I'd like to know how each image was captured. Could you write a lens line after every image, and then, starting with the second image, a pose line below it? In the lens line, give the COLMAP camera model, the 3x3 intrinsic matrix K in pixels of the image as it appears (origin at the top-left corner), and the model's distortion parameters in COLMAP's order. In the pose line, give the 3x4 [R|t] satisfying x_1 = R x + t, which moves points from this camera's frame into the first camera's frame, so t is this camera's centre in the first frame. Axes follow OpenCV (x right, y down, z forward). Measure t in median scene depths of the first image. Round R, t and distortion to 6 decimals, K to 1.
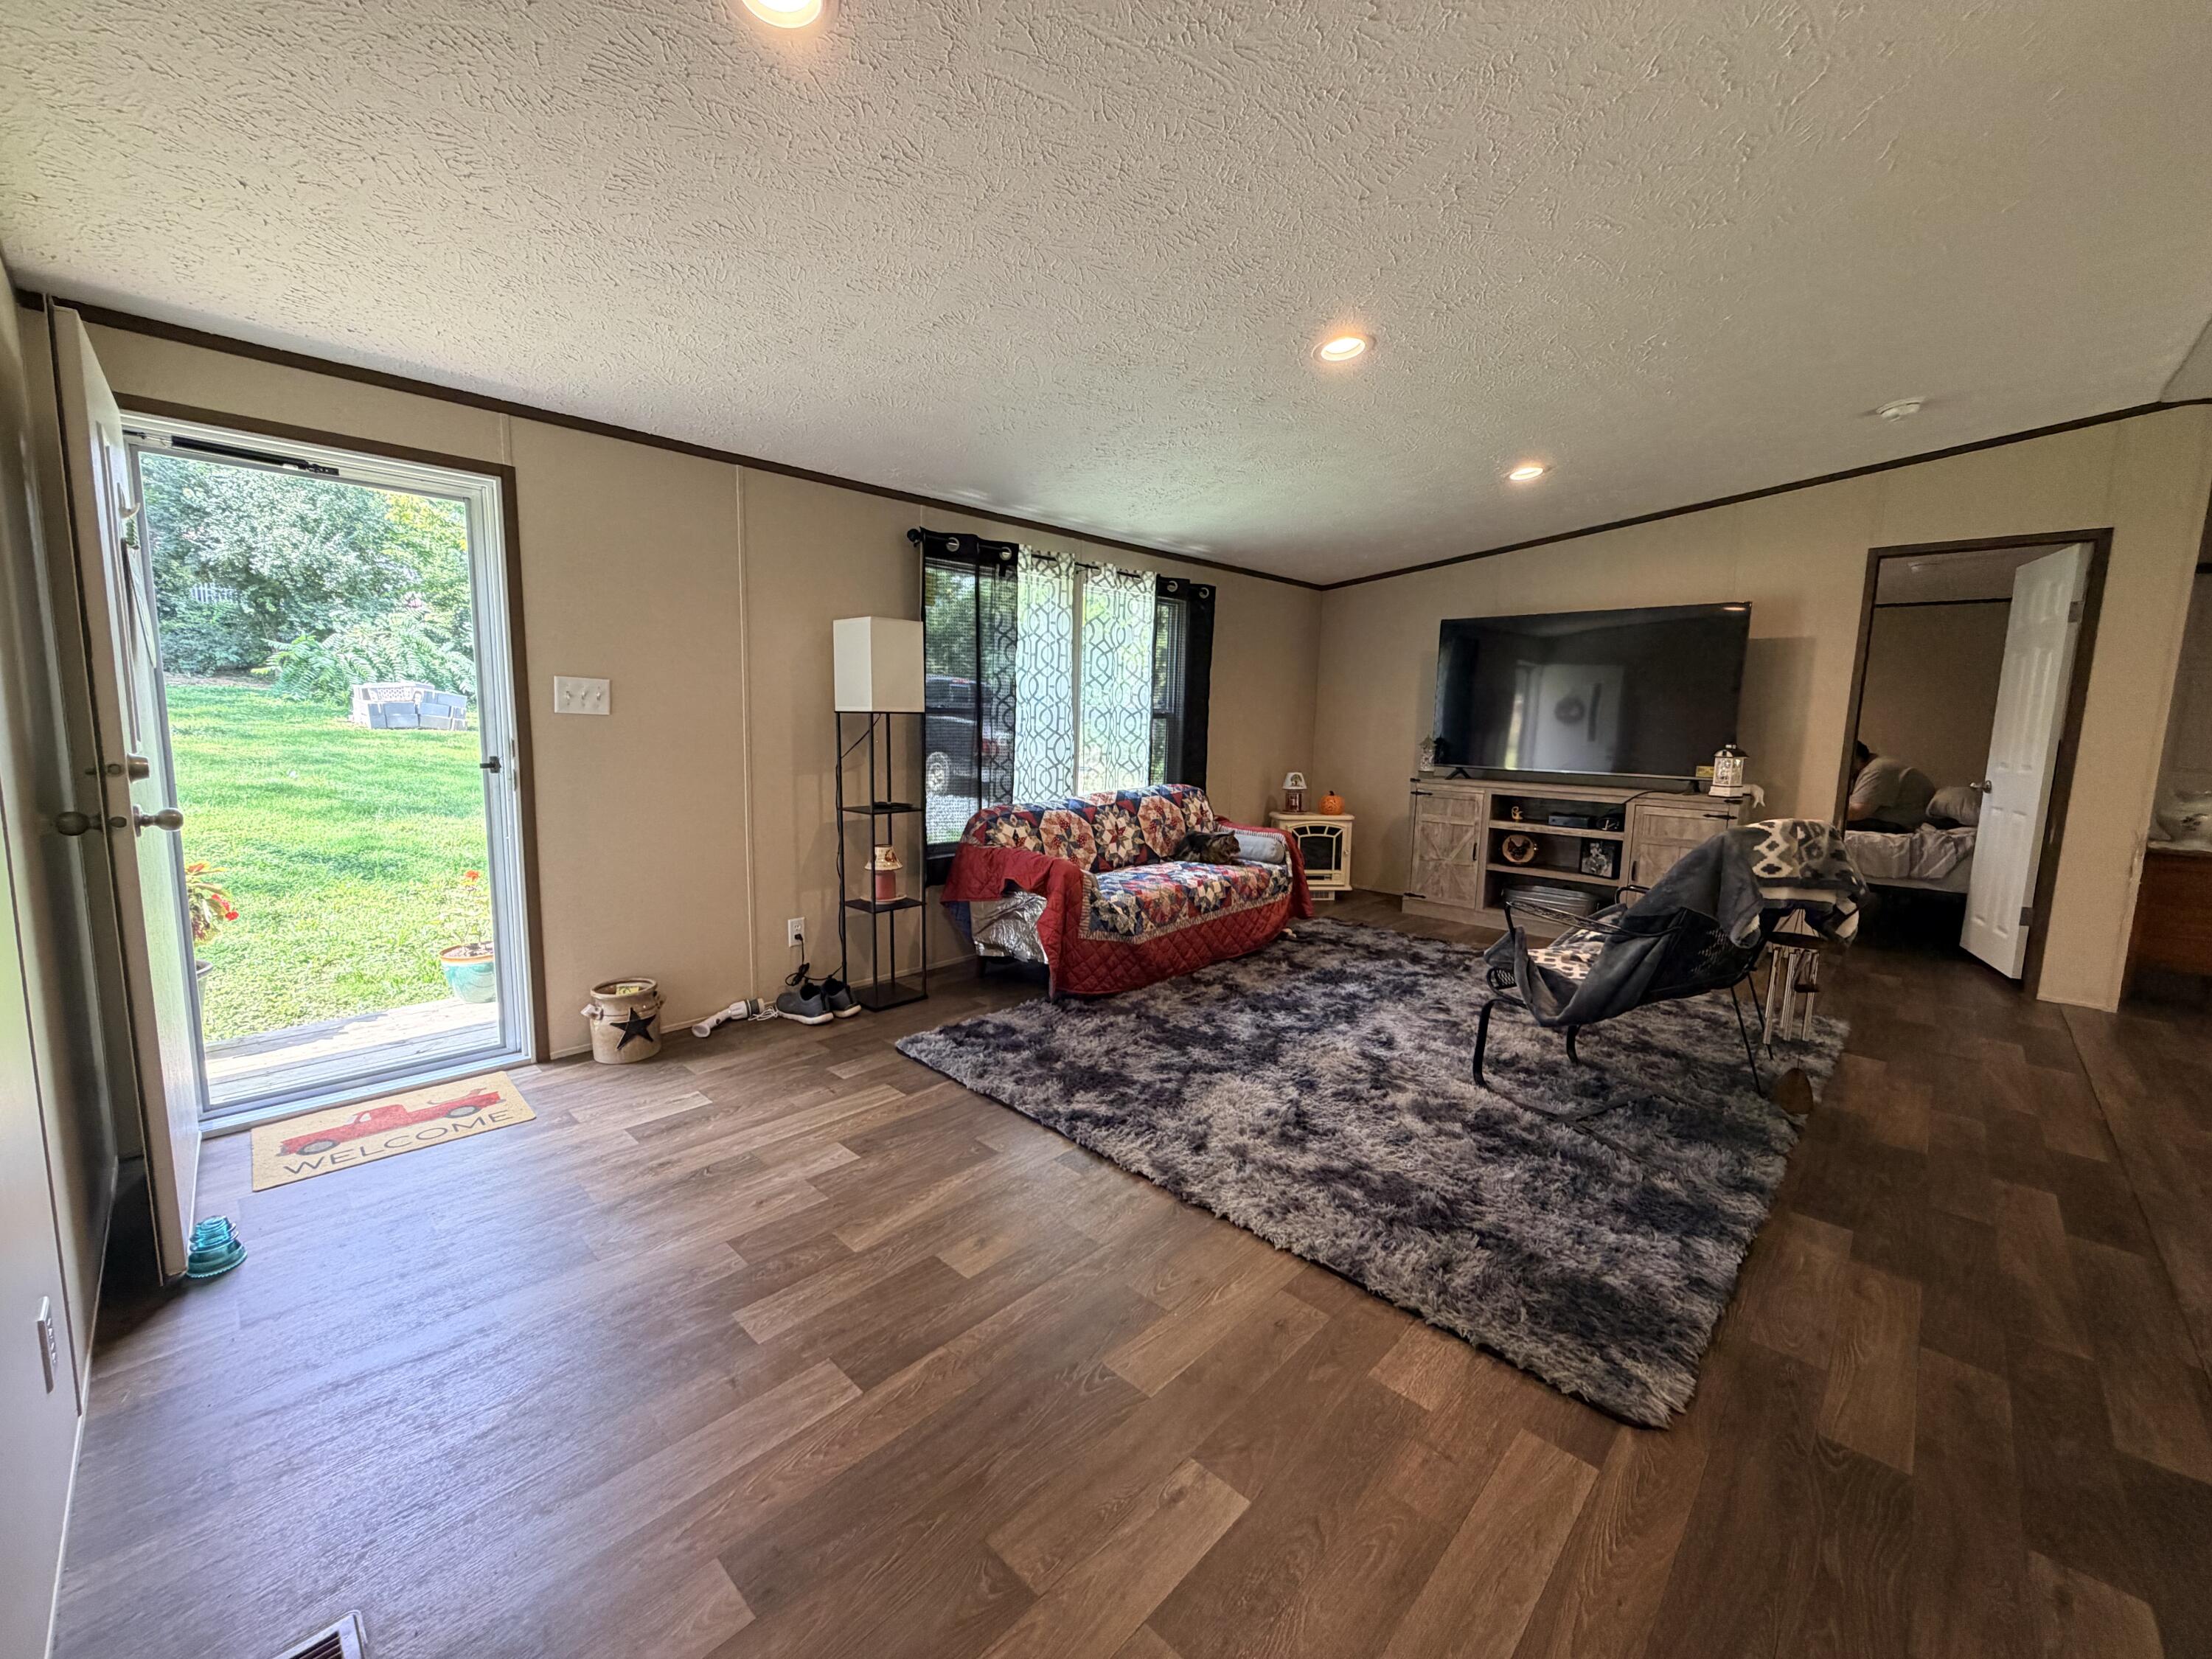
lens RADIAL K [[878.8, 0, 1097.1], [0, 878.8, 829.5], [0, 0, 1]] dist [-0.001274, -0.000257]
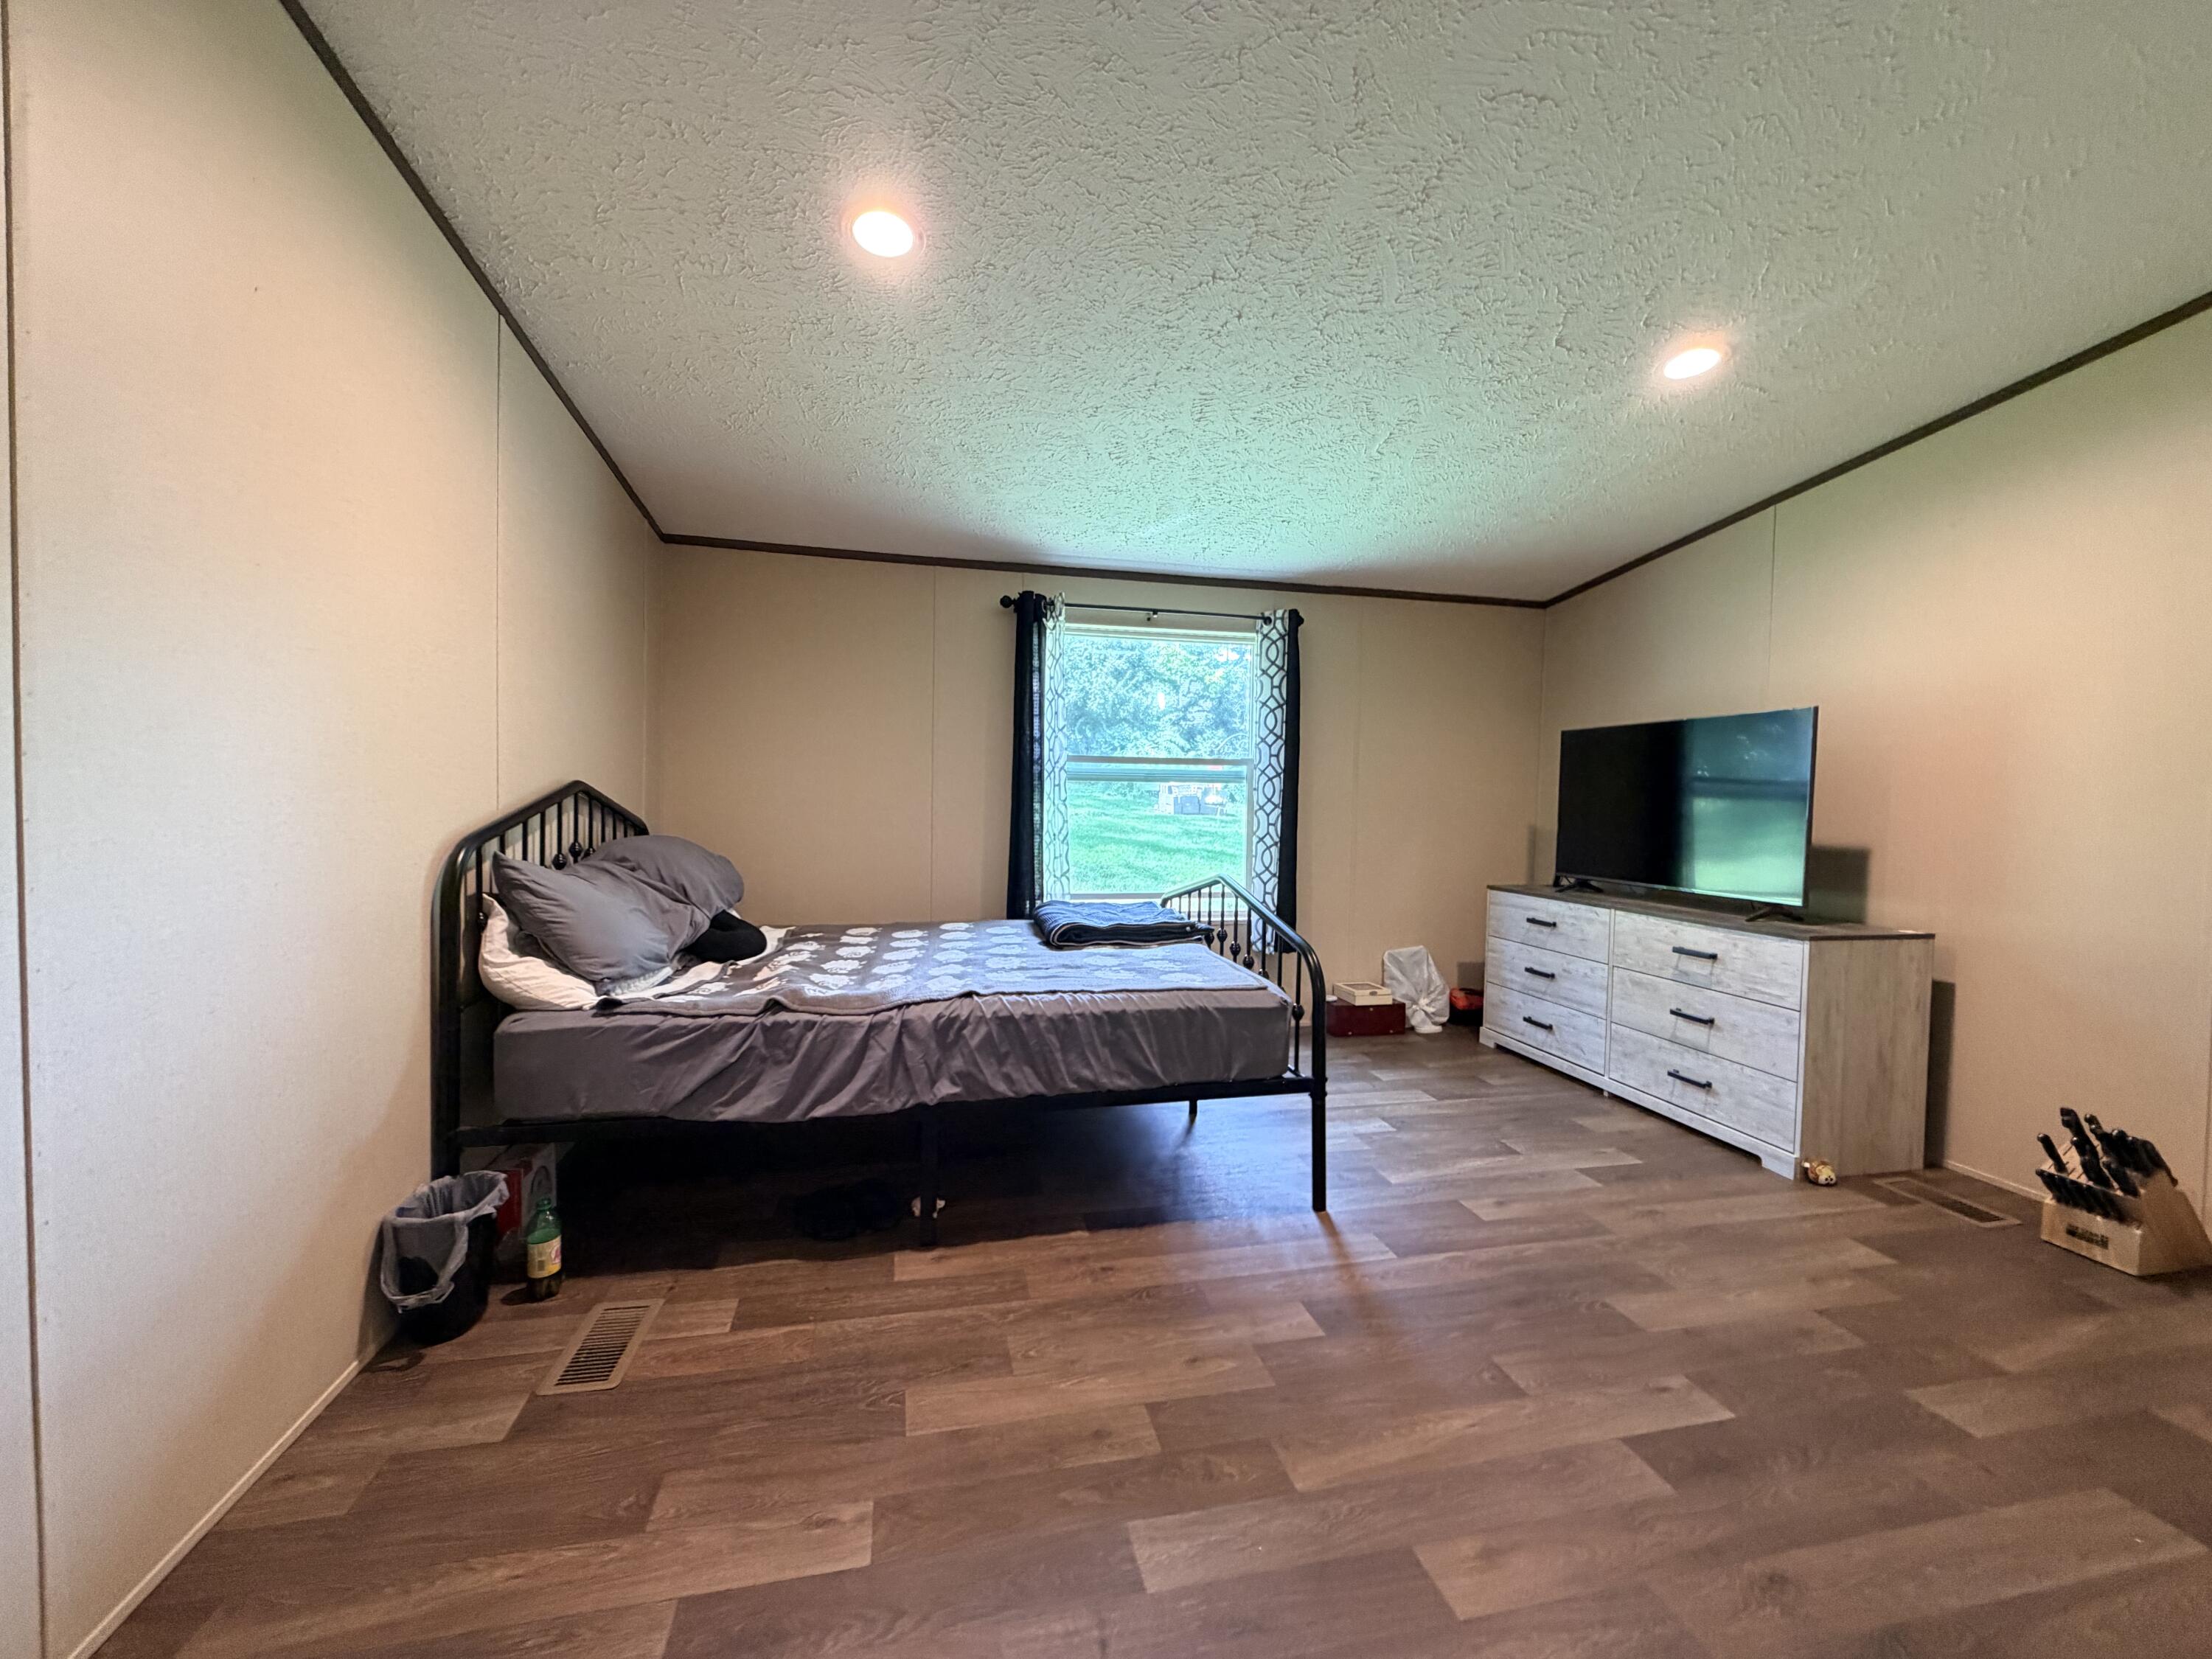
lens RADIAL K [[878.8, 0, 1094.7], [0, 878.8, 831.1], [0, 0, 1]] dist [-0.001274, -0.000257]
pose [[0.828631, 0.019256, -0.559464, 0.048959], [-0.073986, 0.994408, -0.075355, 0.067014], [0.554884, 0.103834, 0.825422, -0.238940]]
